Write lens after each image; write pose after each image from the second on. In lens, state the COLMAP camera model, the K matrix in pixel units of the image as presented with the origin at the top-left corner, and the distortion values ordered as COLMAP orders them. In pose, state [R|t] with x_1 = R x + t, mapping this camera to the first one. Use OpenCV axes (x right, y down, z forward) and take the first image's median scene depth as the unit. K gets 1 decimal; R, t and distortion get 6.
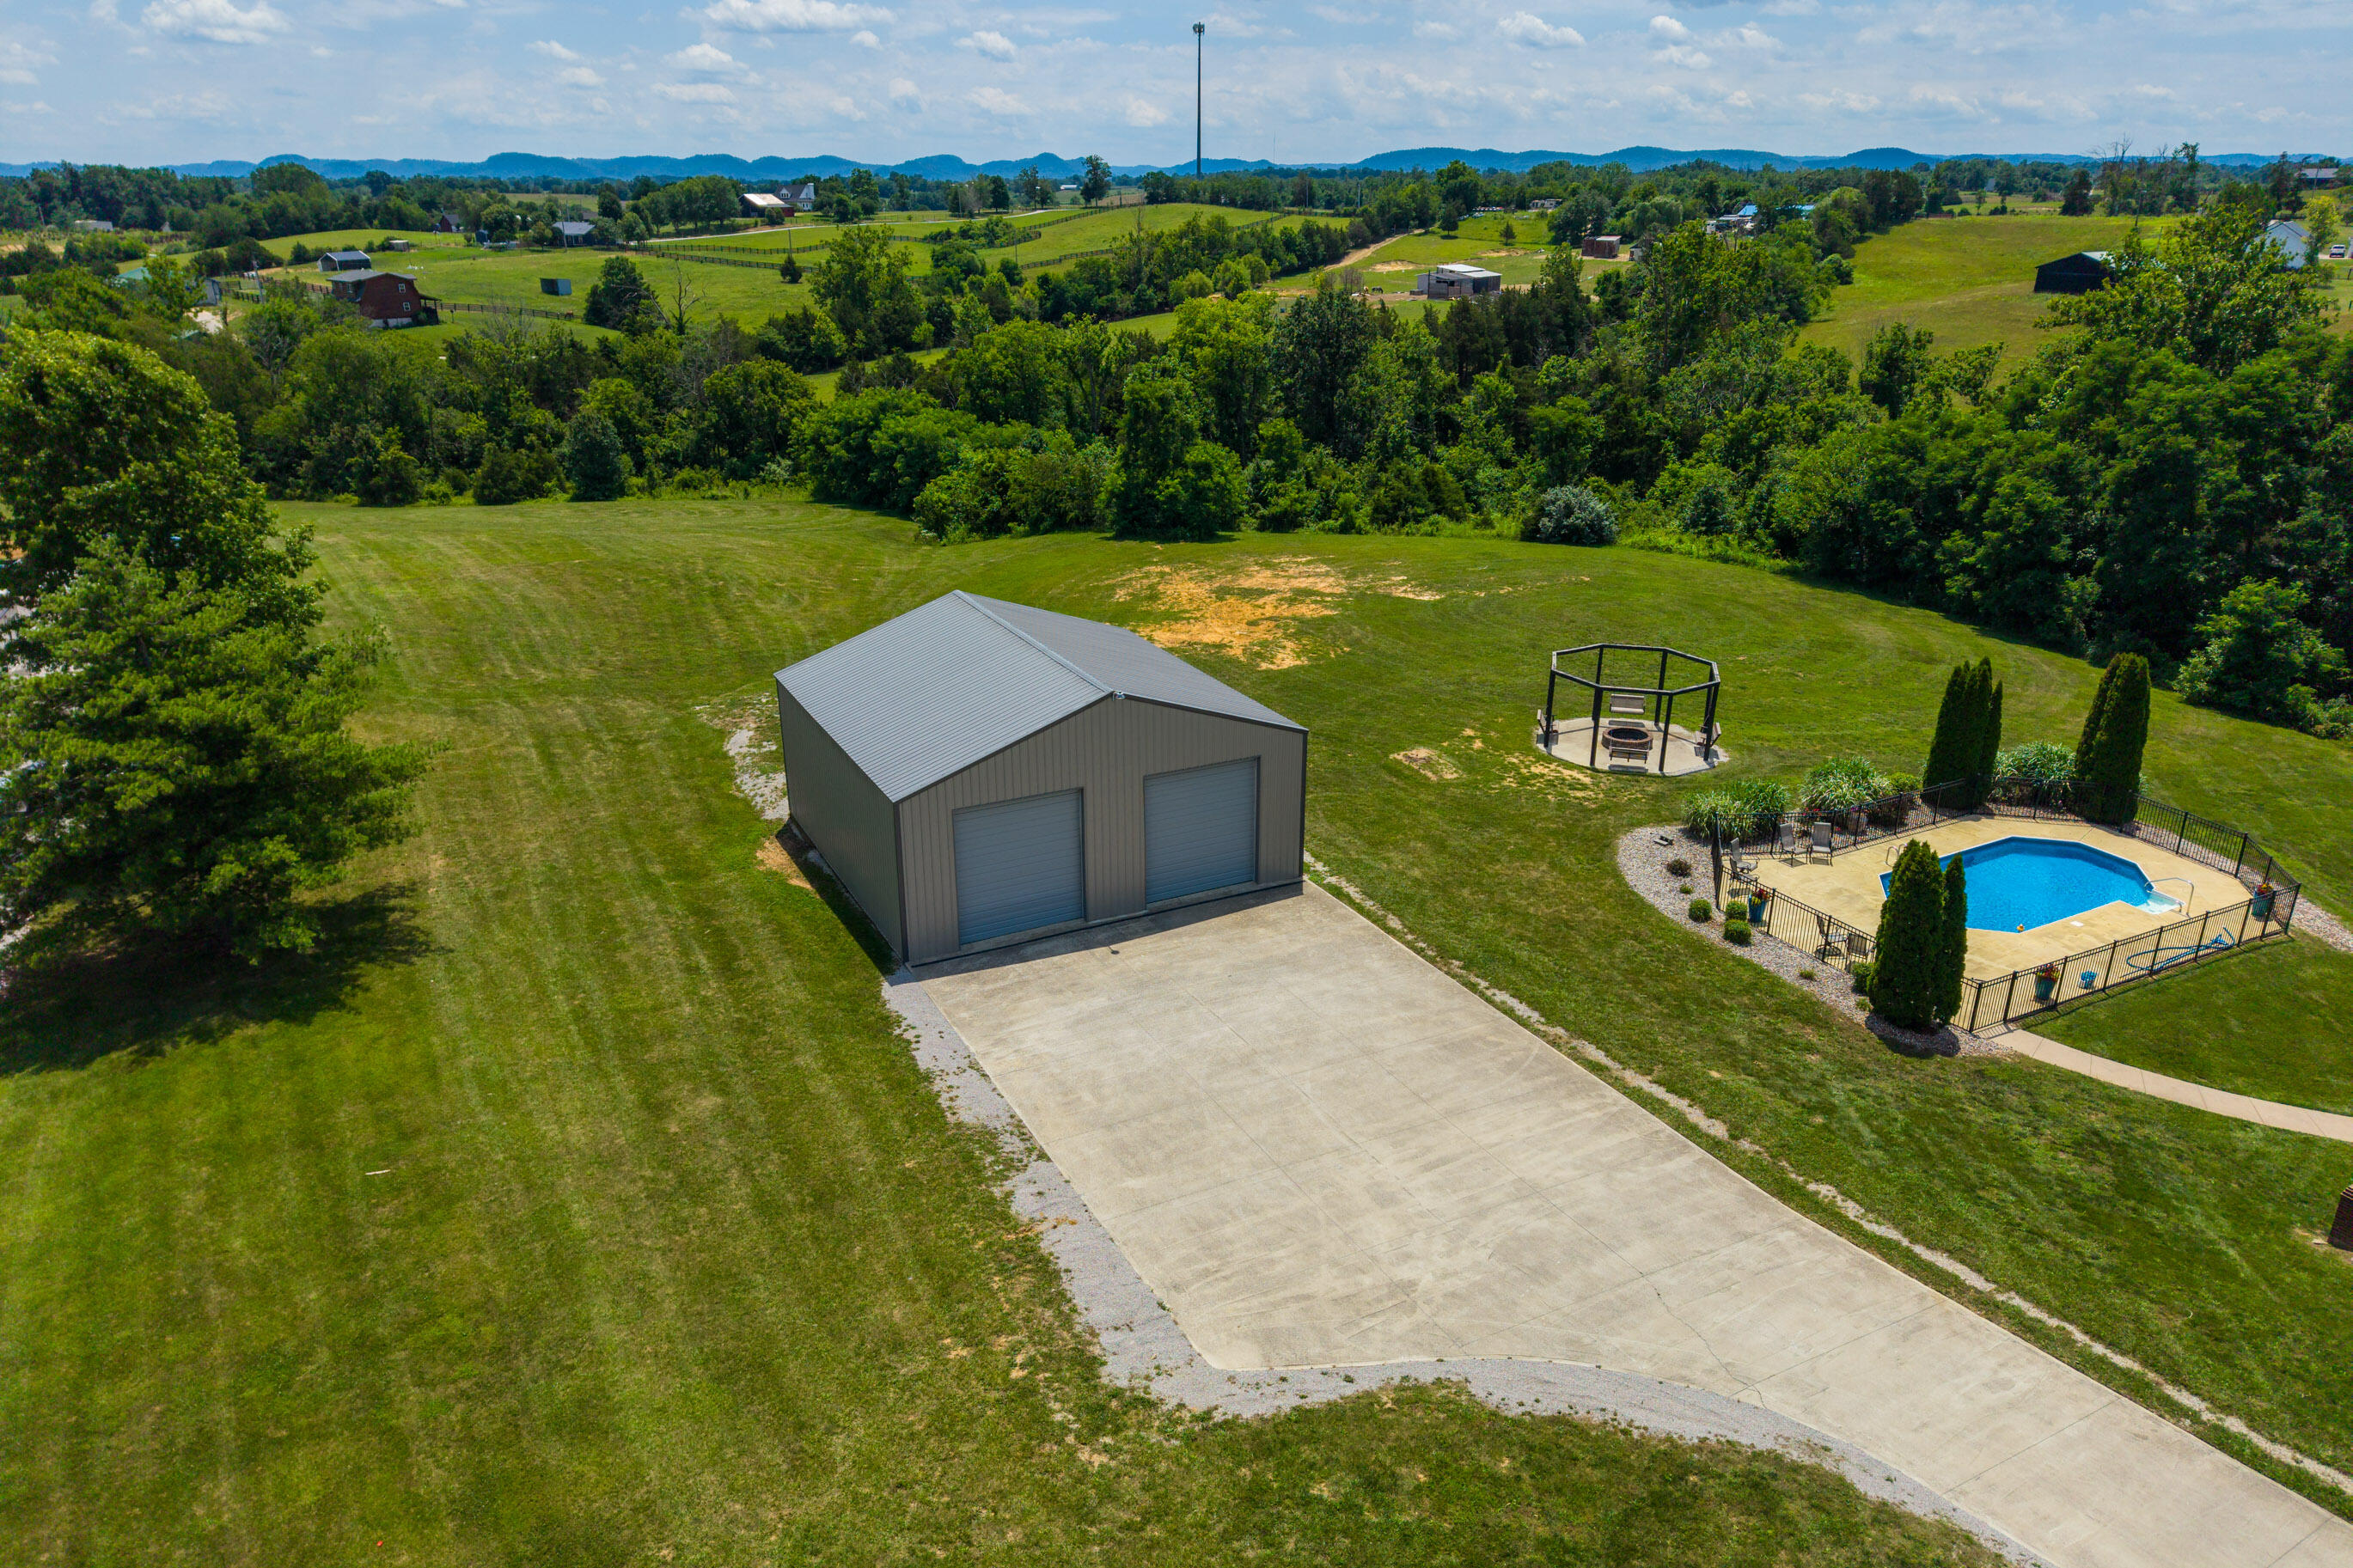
lens RADIAL K [[1581.8, 0, 1176.5], [0, 1581.8, 784.0], [0, 0, 1]] dist [0.059390, -0.062383]
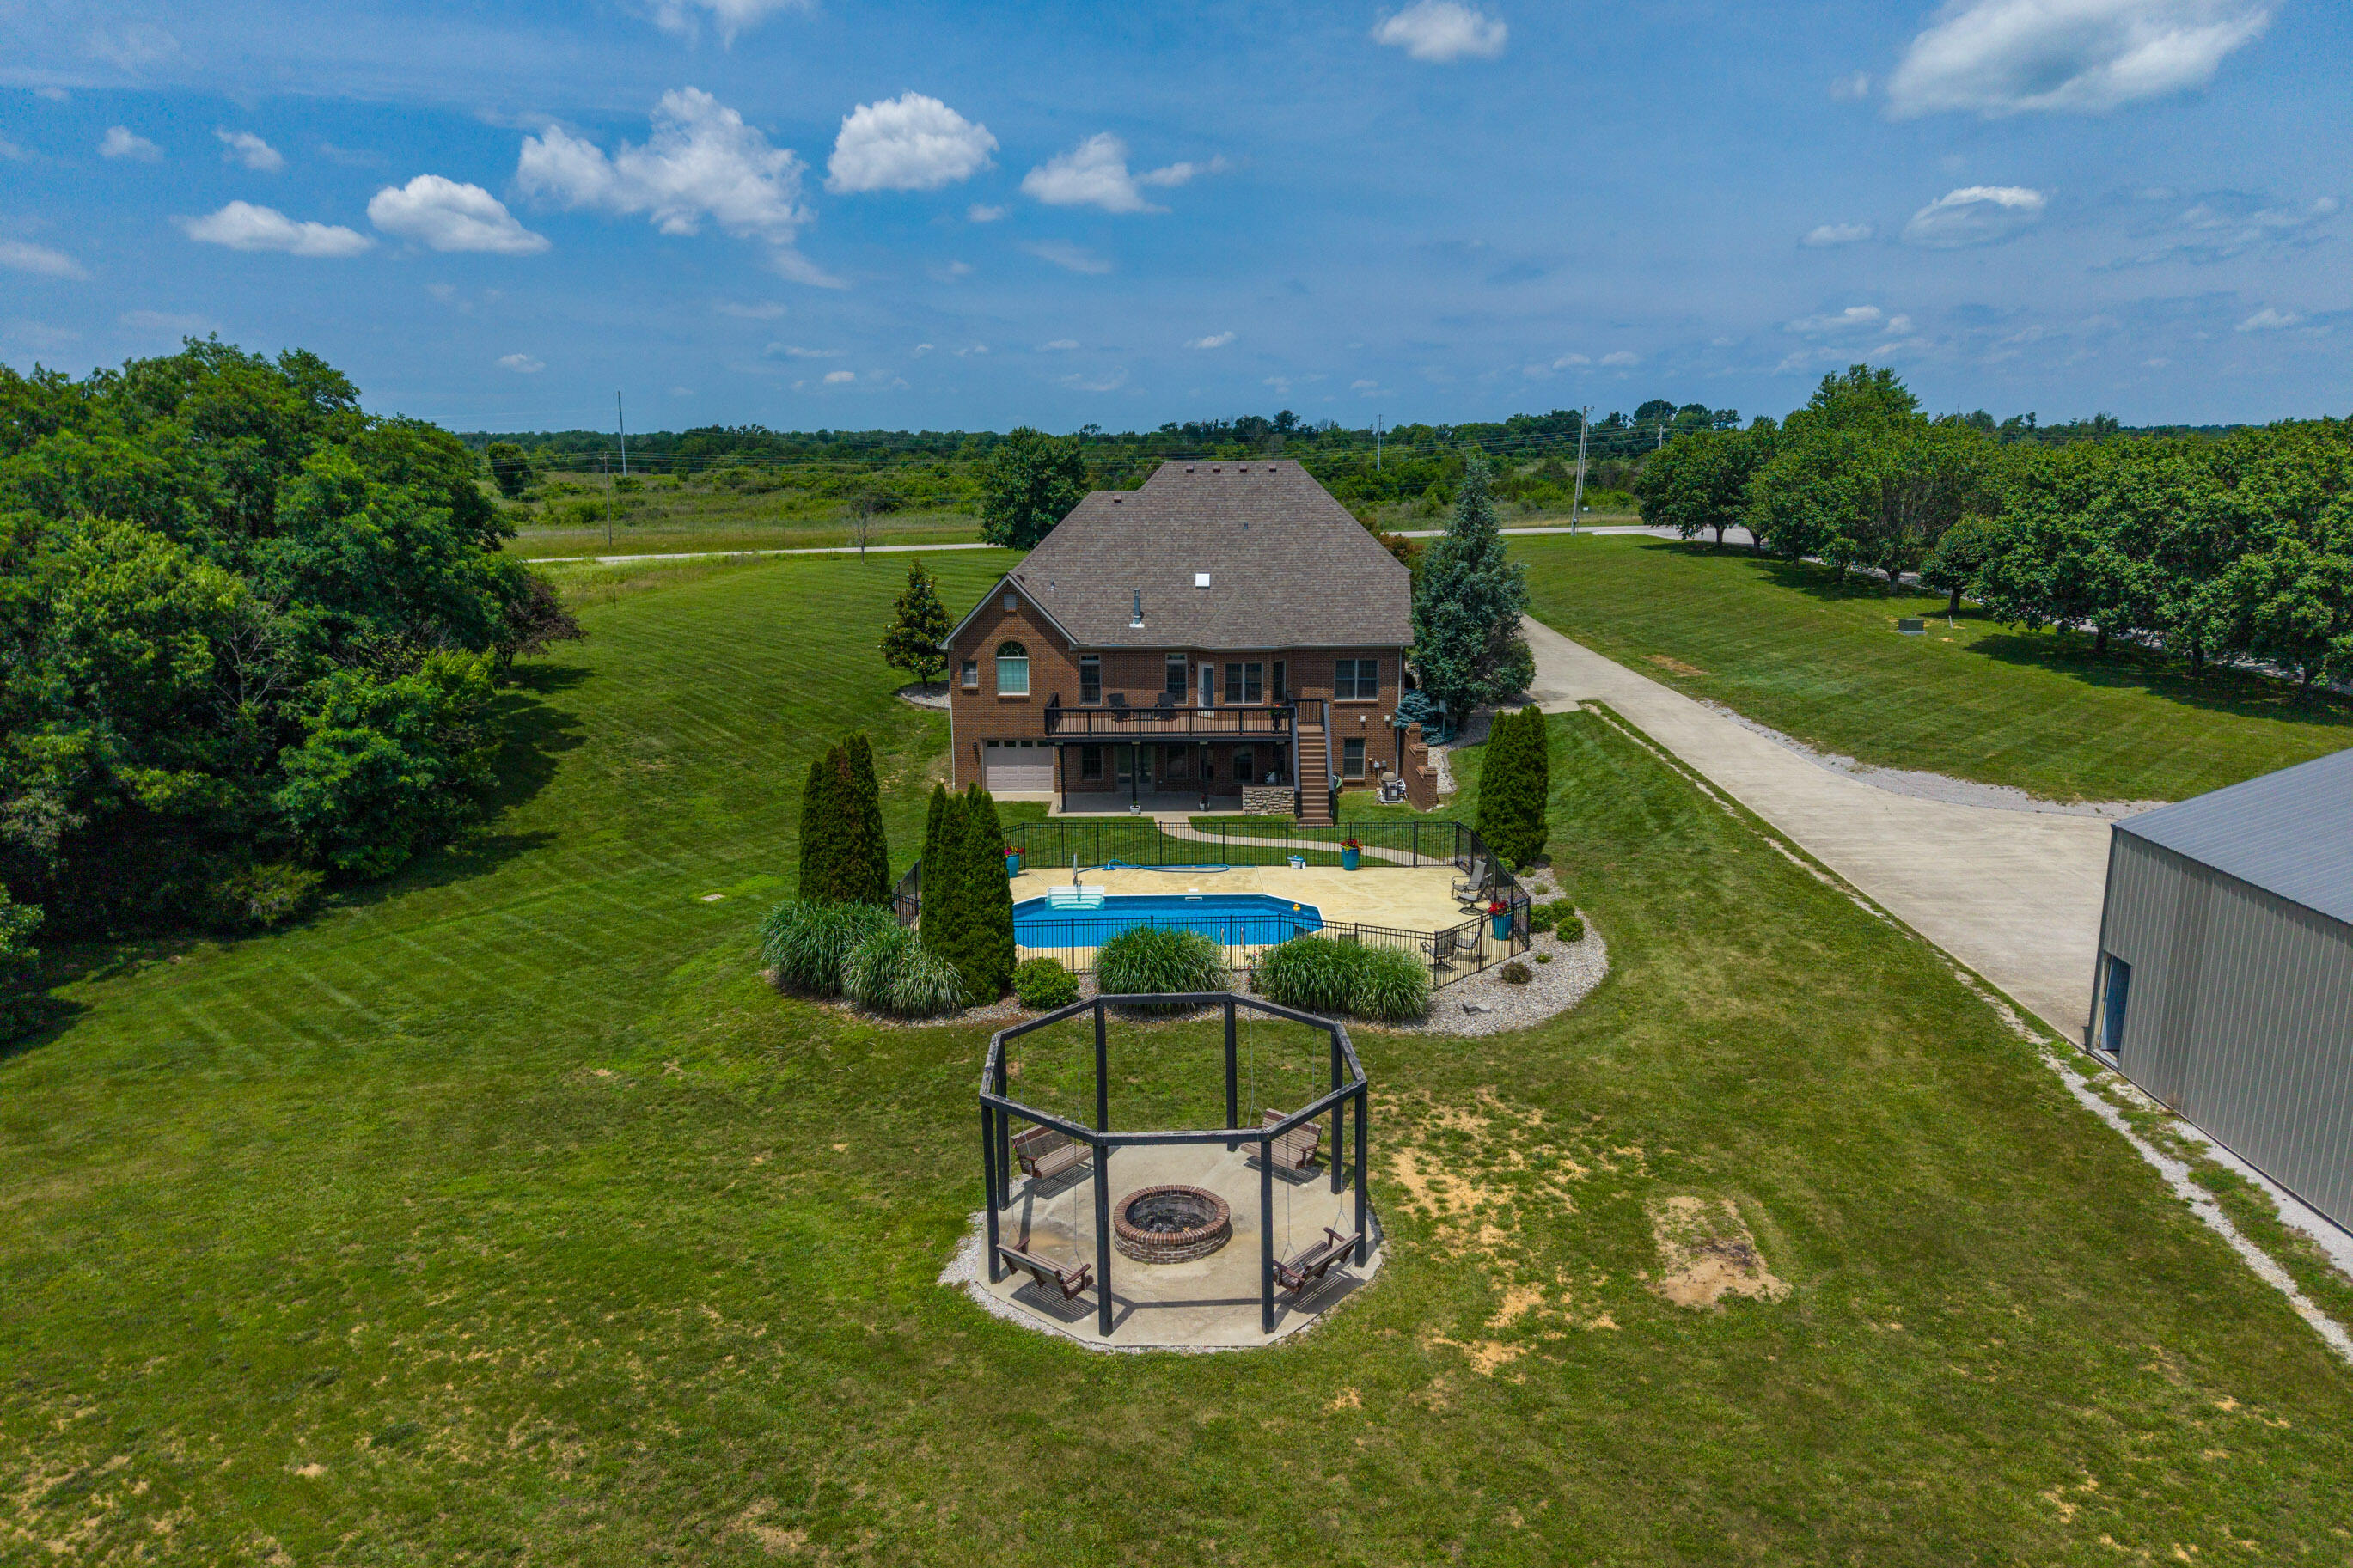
lens RADIAL K [[1571.1, 0, 1176.5], [0, 1571.1, 784.0], [0, 0, 1]] dist [0.041771, -0.060092]
pose [[-0.885180, -0.089111, 0.456636, 0.070514], [0.174526, 0.846213, 0.503452, -0.249739], [-0.431274, 0.525341, -0.733498, 0.906063]]
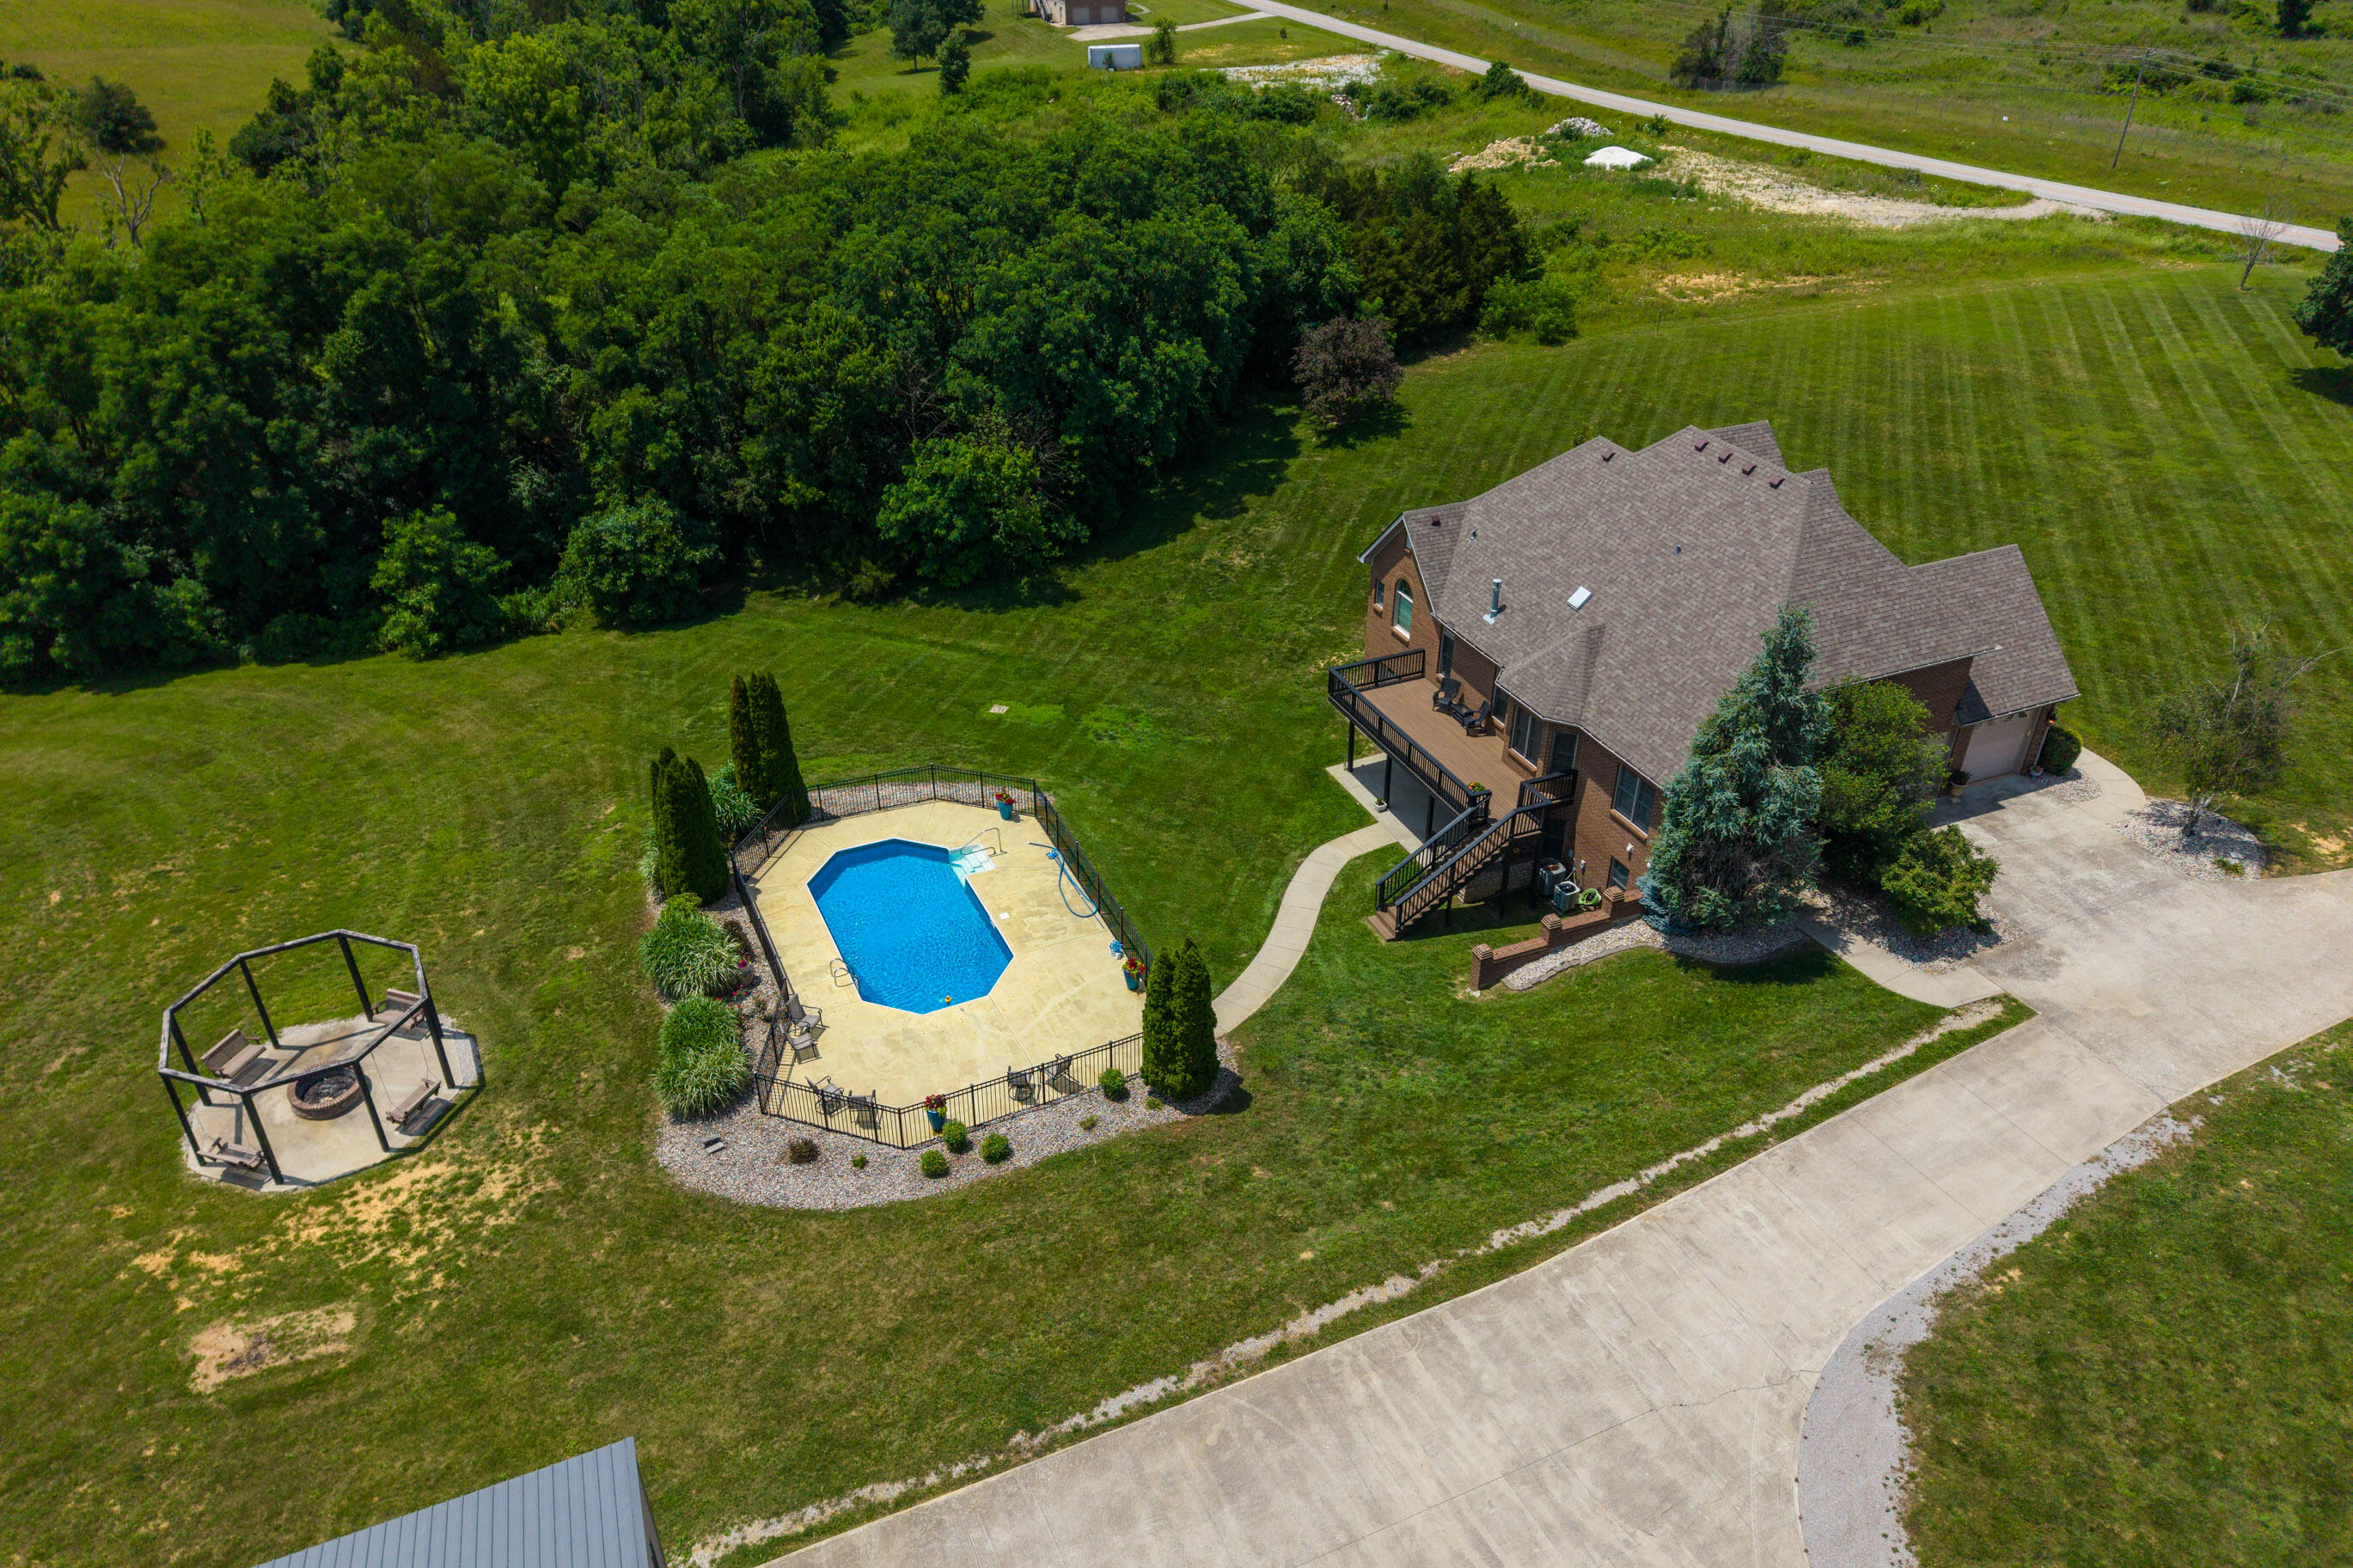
lens RADIAL K [[1571.1, 0, 1176.5], [0, 1571.1, 784.0], [0, 0, 1]] dist [0.041771, -0.060092]
pose [[0.058346, -0.523680, 0.849915, -0.151207], [0.354640, 0.806706, 0.472711, -0.238073], [-0.933181, 0.273833, 0.232785, 0.333299]]
